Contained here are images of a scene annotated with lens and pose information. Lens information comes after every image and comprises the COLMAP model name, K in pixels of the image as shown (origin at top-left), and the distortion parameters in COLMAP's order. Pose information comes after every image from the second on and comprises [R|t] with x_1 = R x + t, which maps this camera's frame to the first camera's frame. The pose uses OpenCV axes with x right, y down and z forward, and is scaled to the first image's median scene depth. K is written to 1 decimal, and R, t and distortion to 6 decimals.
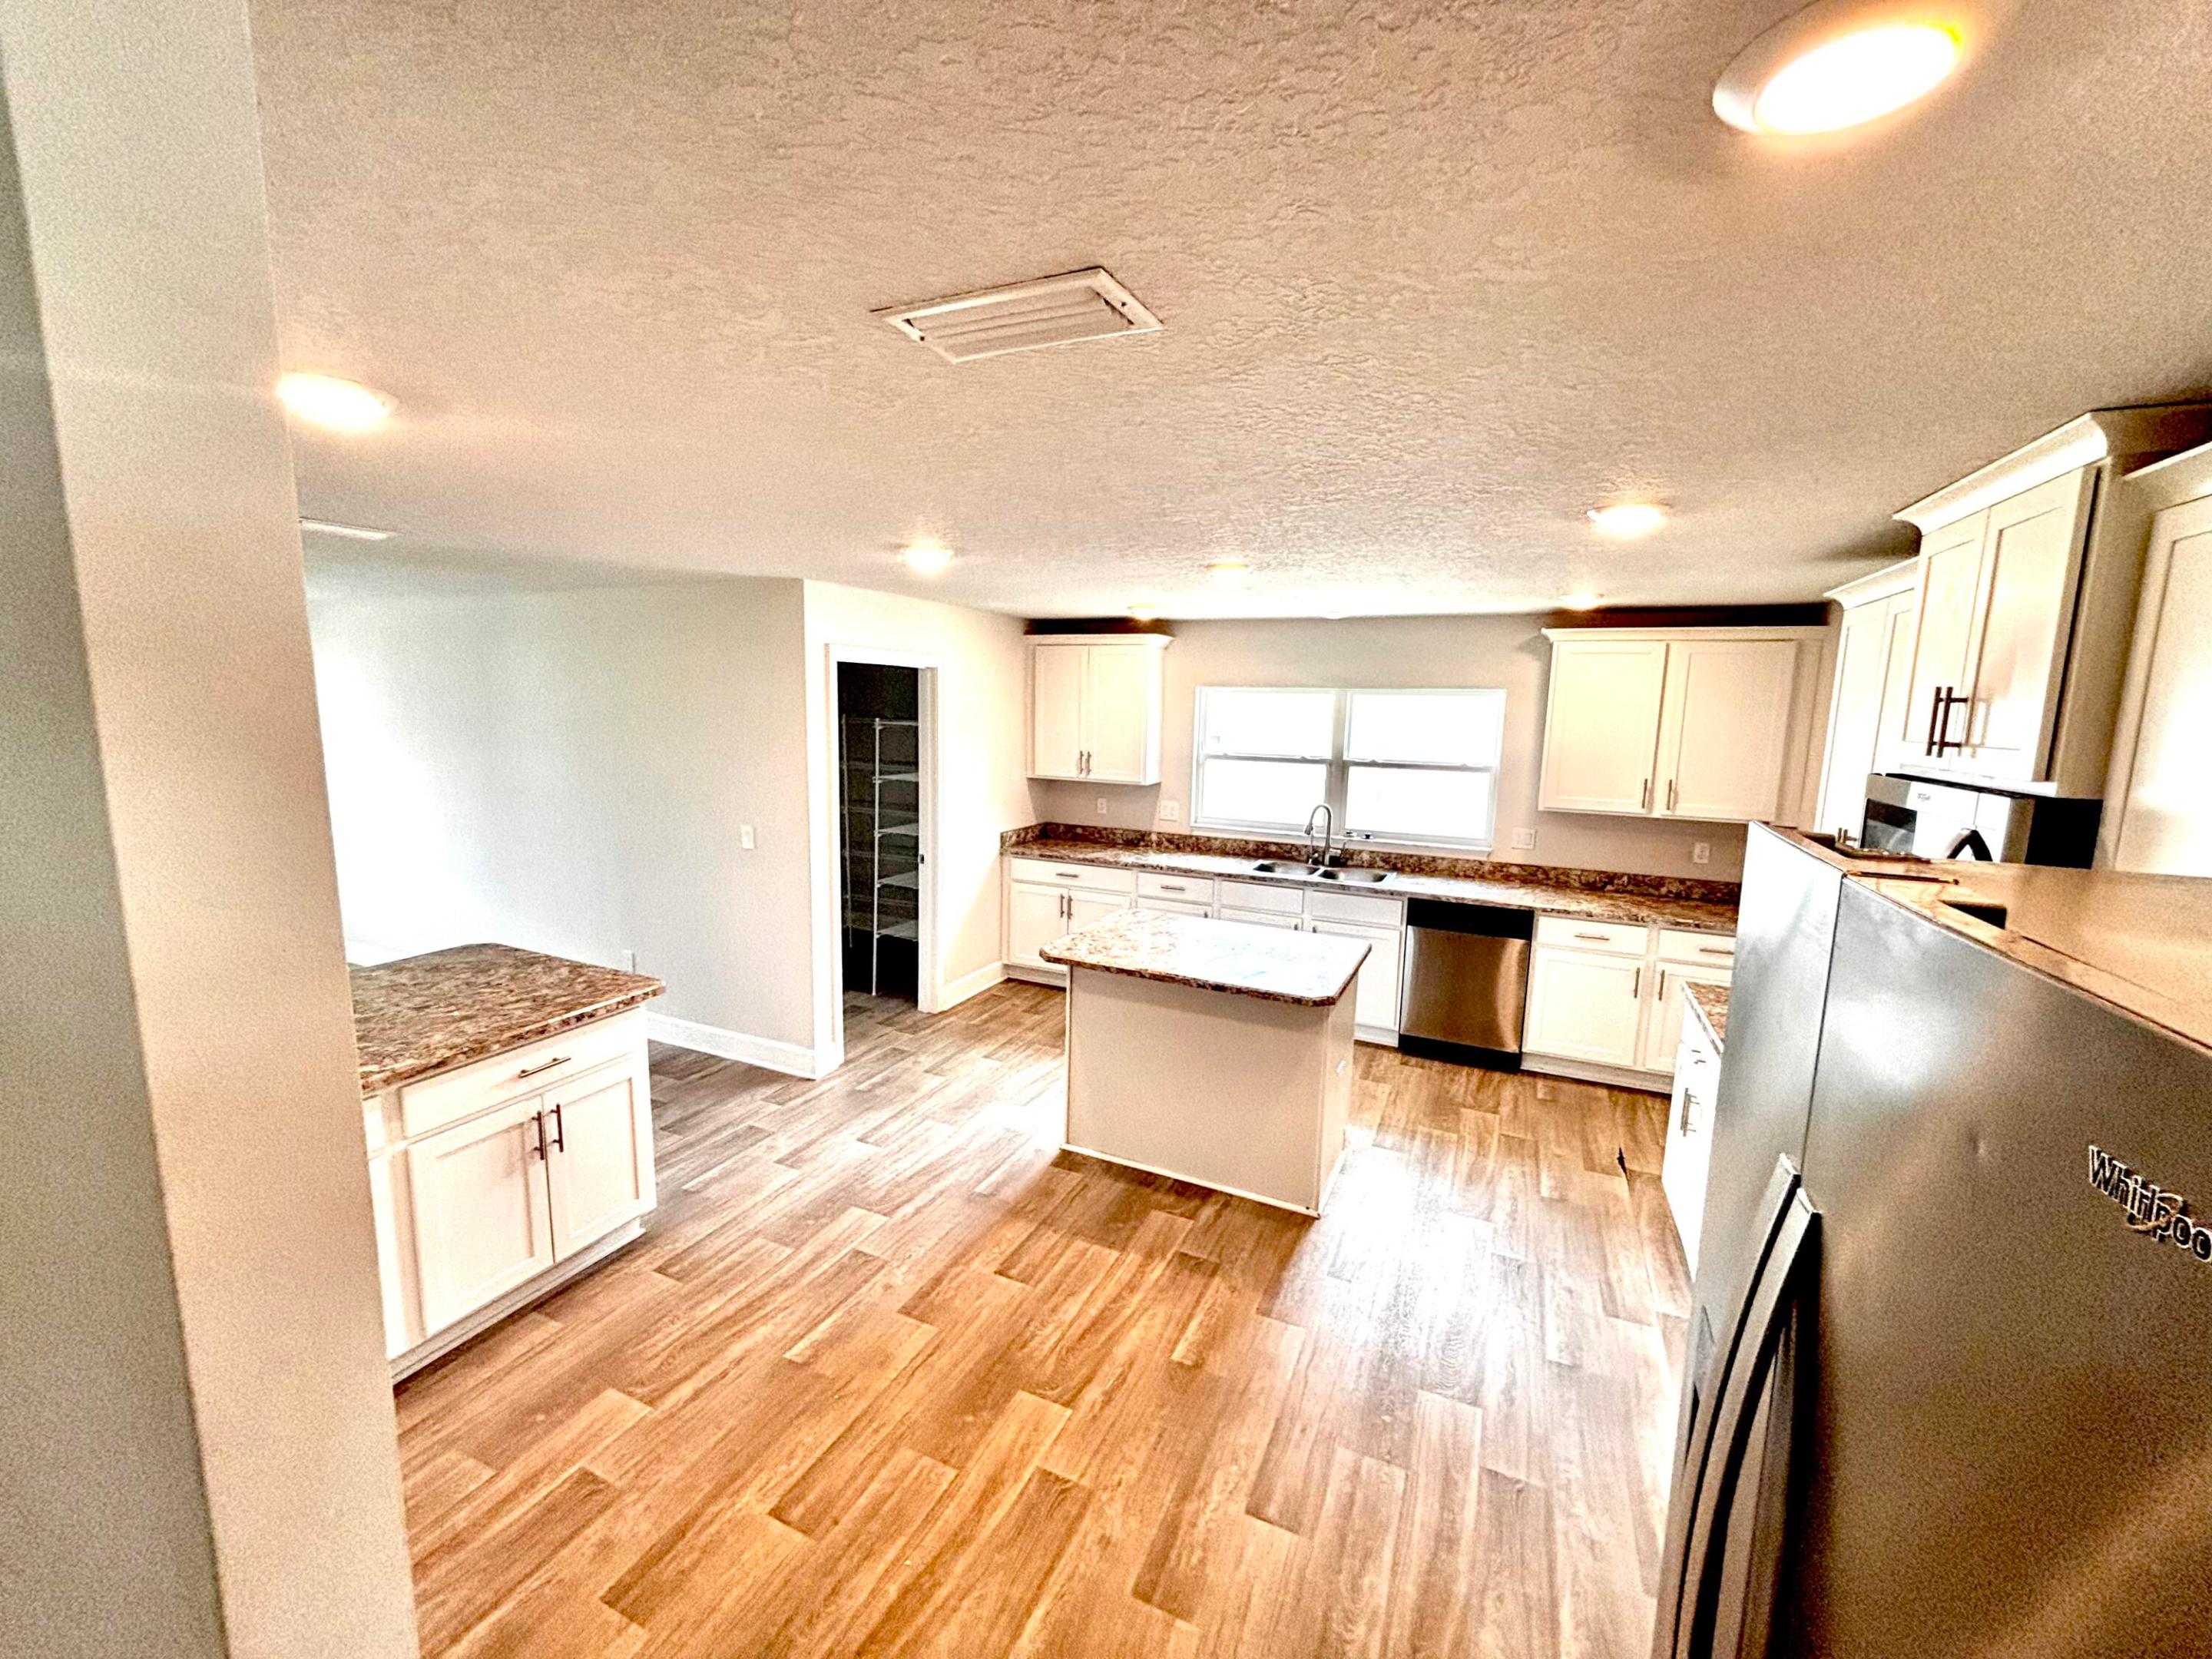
lens RADIAL K [[900.3, 0, 1100.2], [0, 900.3, 835.4], [0, 0, 1]] dist [0.015528, -0.003235]
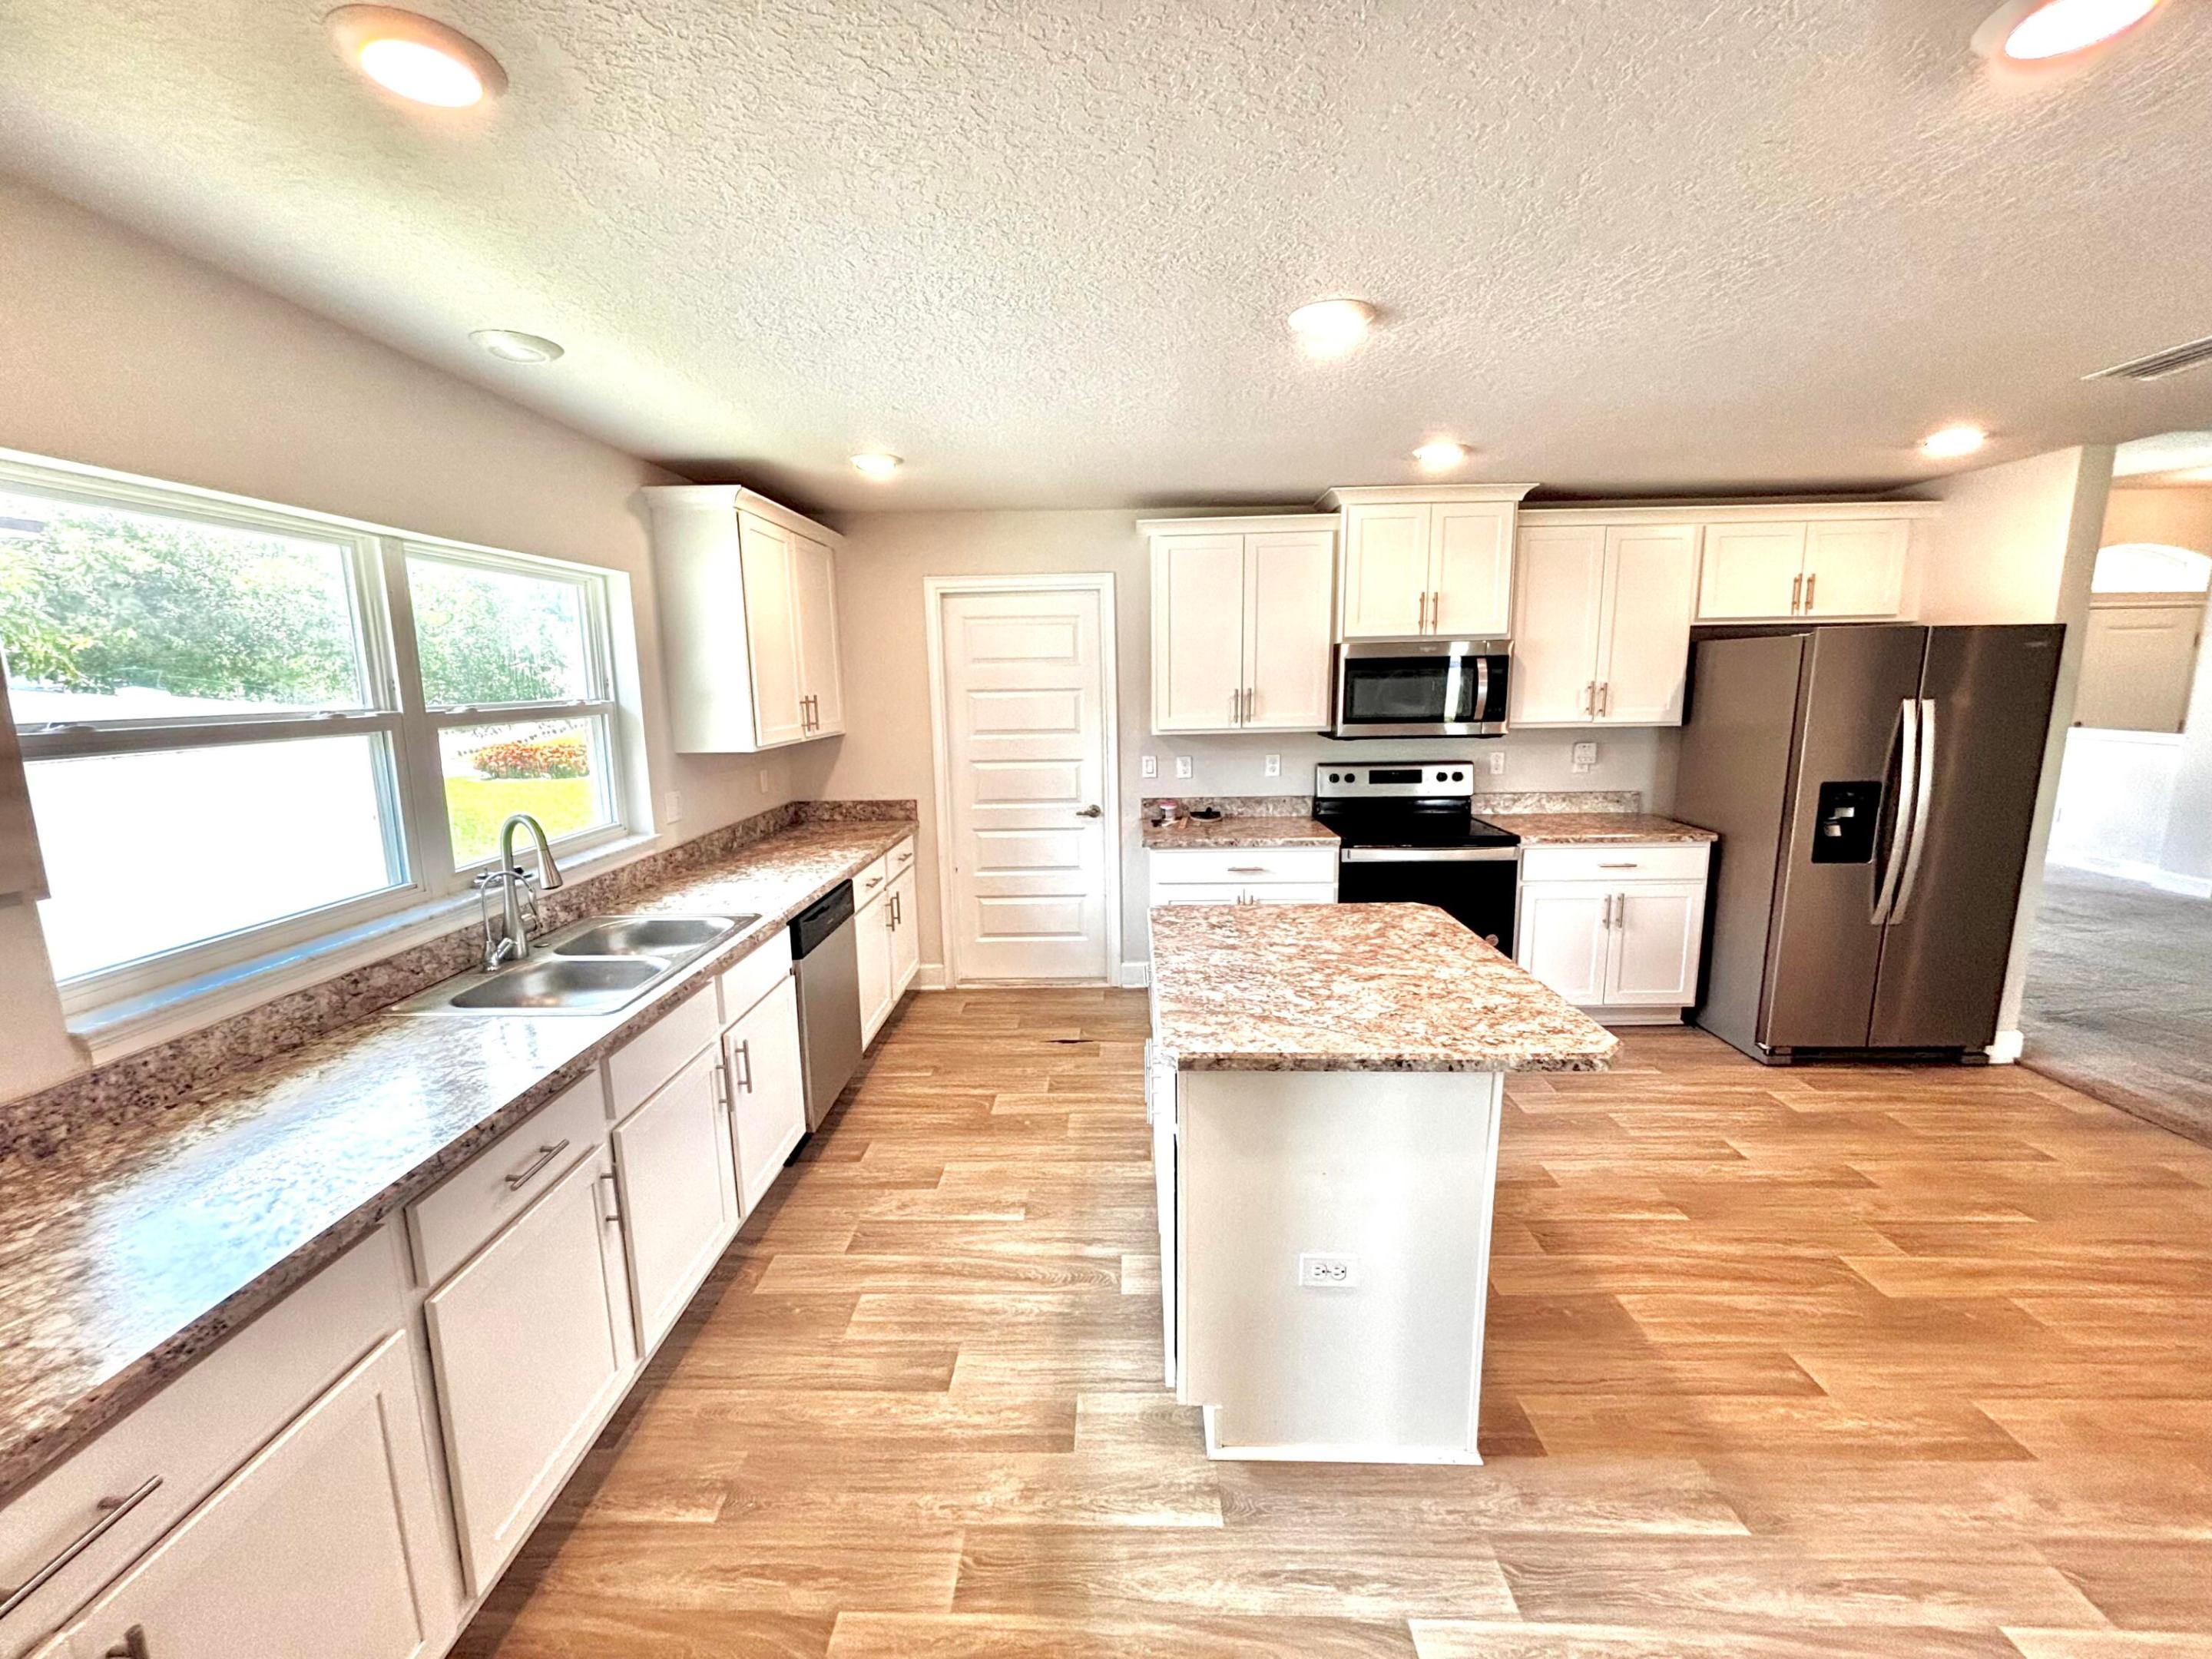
lens RADIAL K [[900.3, 0, 1100.2], [0, 900.3, 835.4], [0, 0, 1]] dist [0.015528, -0.003235]
pose [[-0.405239, -0.180636, 0.896187, -0.291090], [0.136513, 0.957338, 0.254691, -0.115479], [-0.903961, 0.225552, -0.363292, 1.104308]]
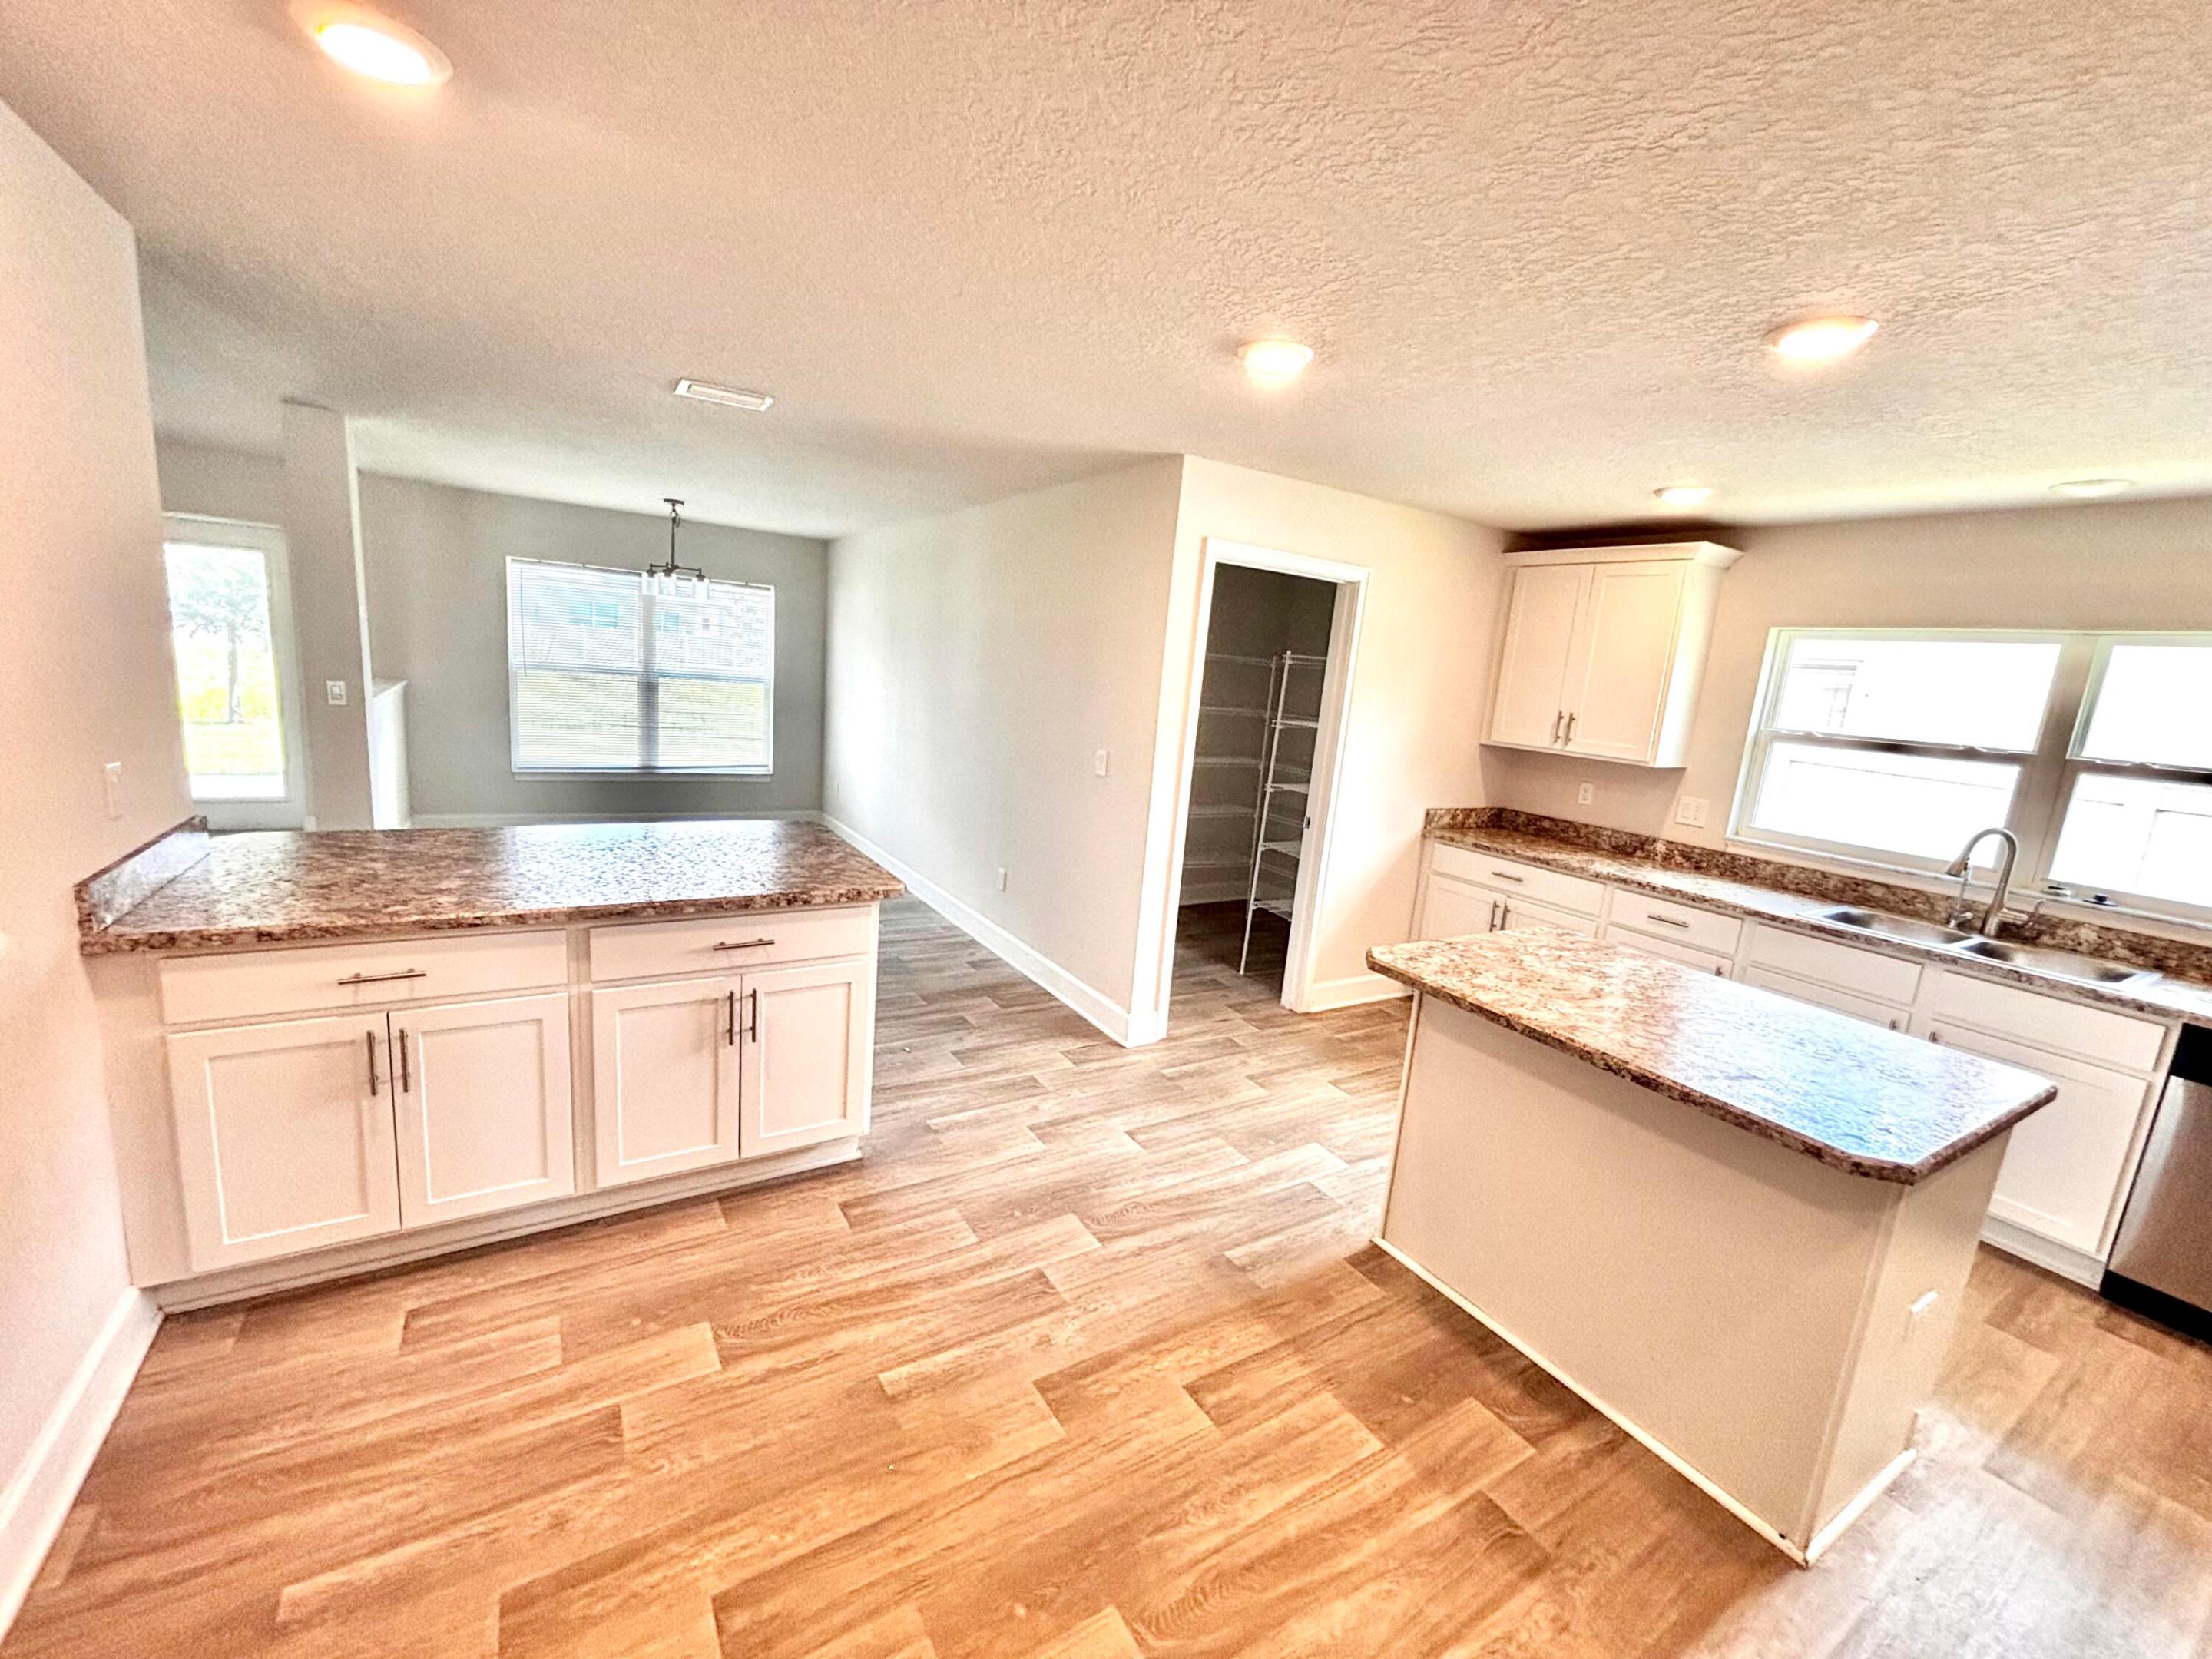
lens RADIAL K [[900.3, 0, 1100.2], [0, 900.3, 835.4], [0, 0, 1]] dist [0.015528, -0.003235]
pose [[0.837643, 0.149701, -0.525303, 0.086684], [-0.145055, 0.988144, 0.050299, 0.028281], [0.526605, 0.034065, 0.849427, 0.243234]]
